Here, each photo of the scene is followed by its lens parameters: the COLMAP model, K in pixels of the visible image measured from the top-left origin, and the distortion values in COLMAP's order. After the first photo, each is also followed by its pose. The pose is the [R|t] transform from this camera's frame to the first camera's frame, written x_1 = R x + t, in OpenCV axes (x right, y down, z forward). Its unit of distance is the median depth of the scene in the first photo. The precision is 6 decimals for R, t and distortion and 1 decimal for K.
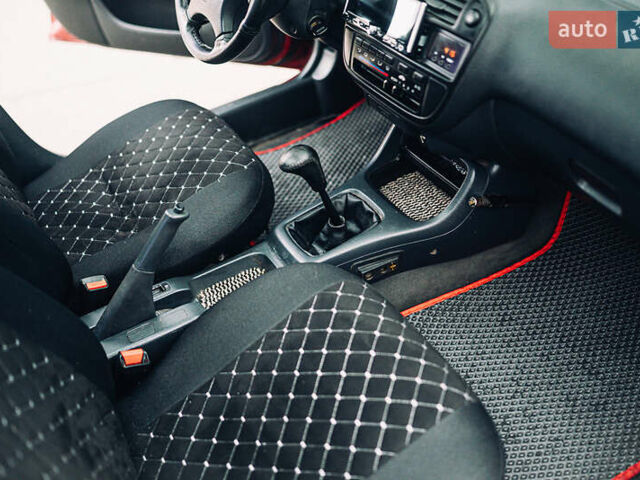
lens RADIAL K [[698.1, 0, 320.0], [0, 698.1, 240.0], [0, 0, 1]] dist [-0.192754, 0.303394]
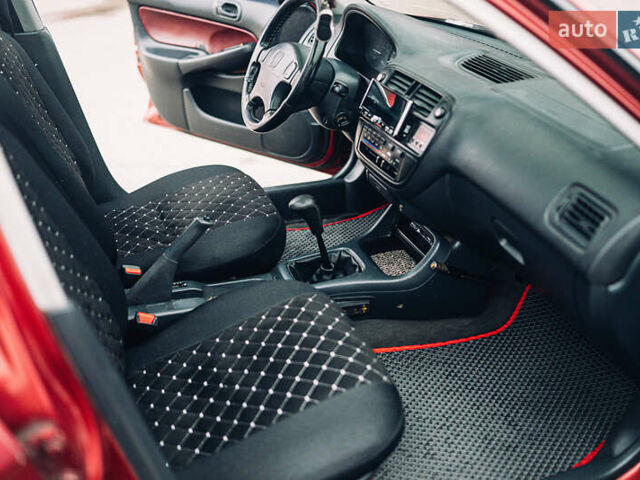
lens RADIAL K [[698.1, 0, 320.0], [0, 698.1, 240.0], [0, 0, 1]] dist [-0.192754, 0.303394]
pose [[0.978337, 0.183497, -0.095841, 0.129010], [-0.200644, 0.954478, -0.220712, 0.219376], [0.050978, 0.235161, 0.970619, -0.248492]]
